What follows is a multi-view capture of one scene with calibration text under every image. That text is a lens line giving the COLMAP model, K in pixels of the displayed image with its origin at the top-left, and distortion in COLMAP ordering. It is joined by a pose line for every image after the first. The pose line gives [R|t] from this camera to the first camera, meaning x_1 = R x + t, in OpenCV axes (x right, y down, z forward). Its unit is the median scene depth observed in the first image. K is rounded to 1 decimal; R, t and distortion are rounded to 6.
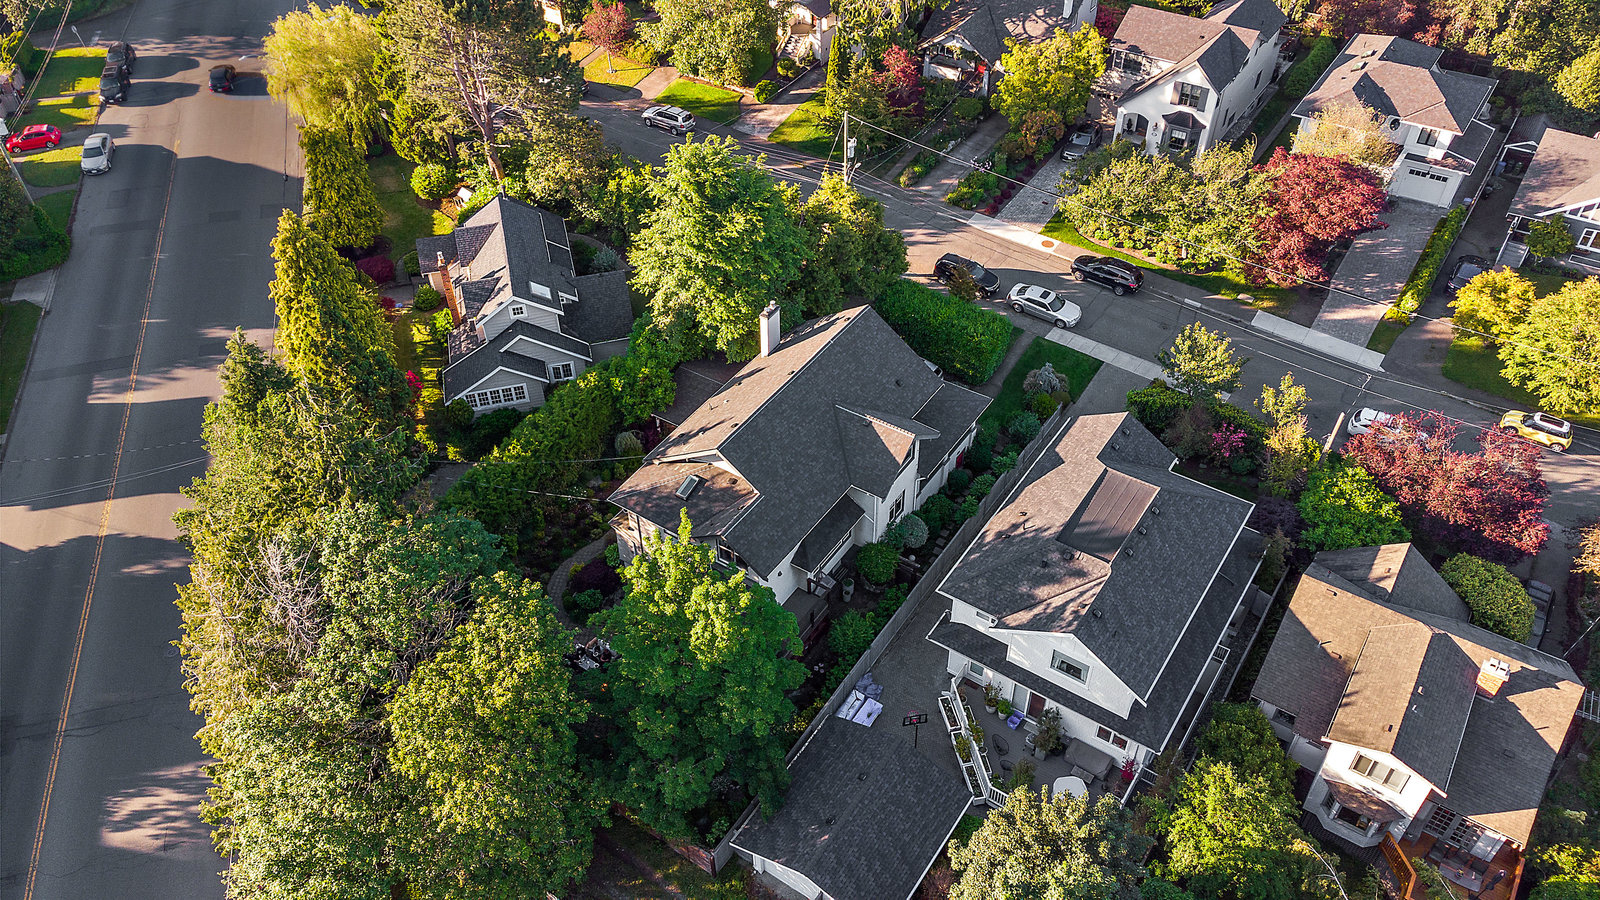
lens RADIAL K [[1164.9, 0, 803.5], [0, 1164.9, 453.4], [0, 0, 1]] dist [0.050786, 0.012310]
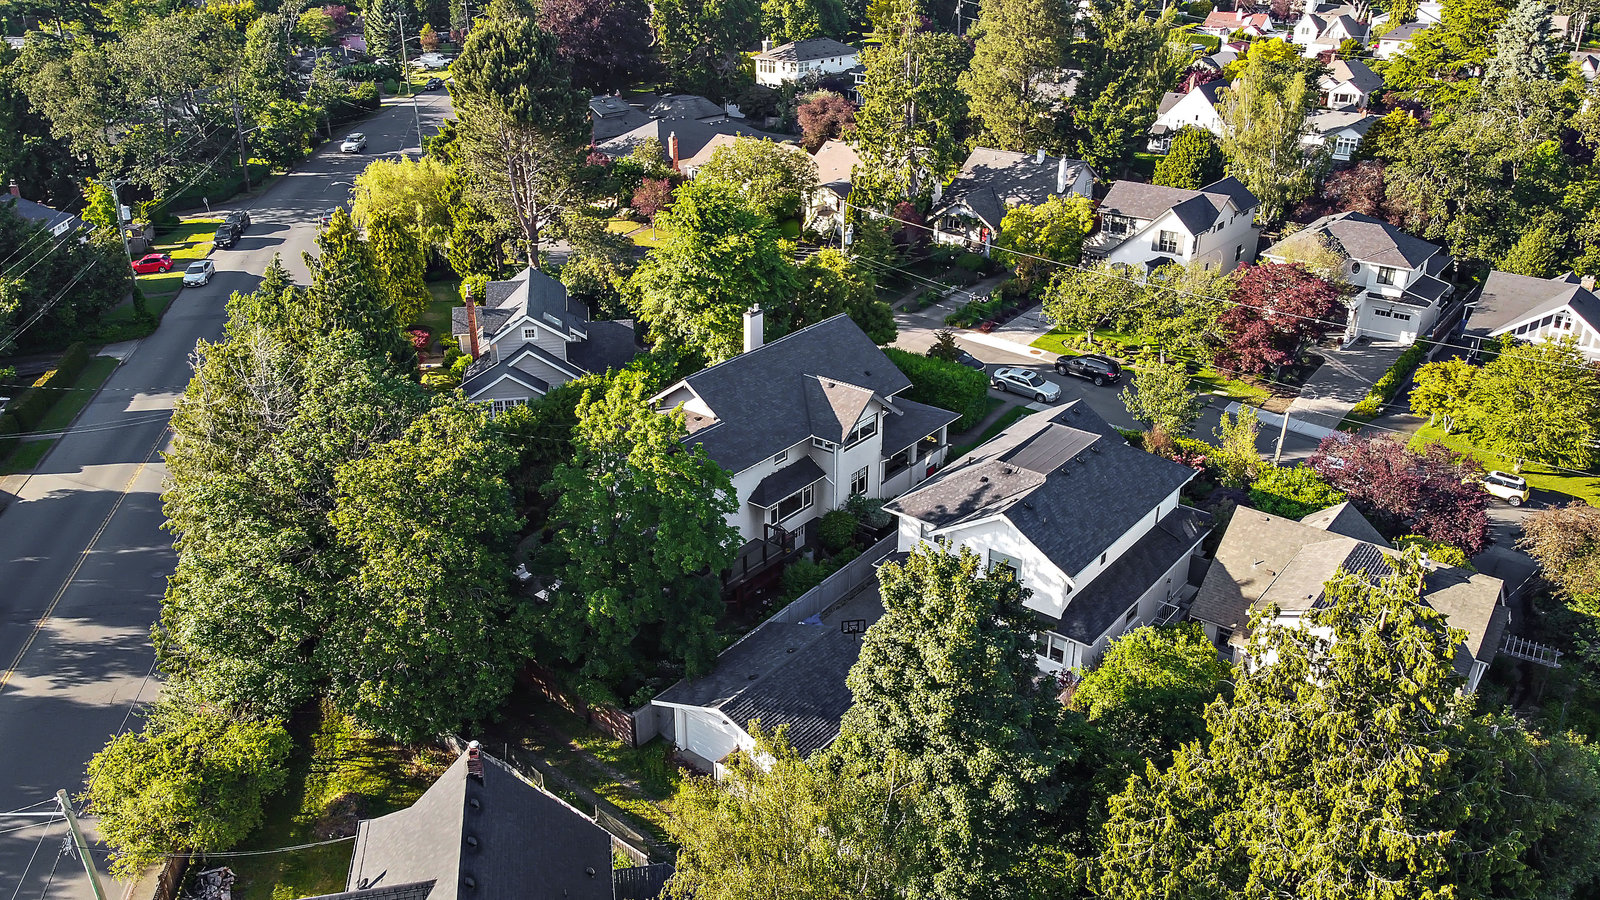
lens RADIAL K [[1179.6, 0, 806.7], [0, 1179.6, 450.1], [0, 0, 1]] dist [0.024896, -0.002665]
pose [[0.997408, 0.048190, -0.053436, 0.073076], [-0.061895, 0.953313, -0.295572, 0.275178], [0.036698, 0.298113, 0.953825, -0.009231]]
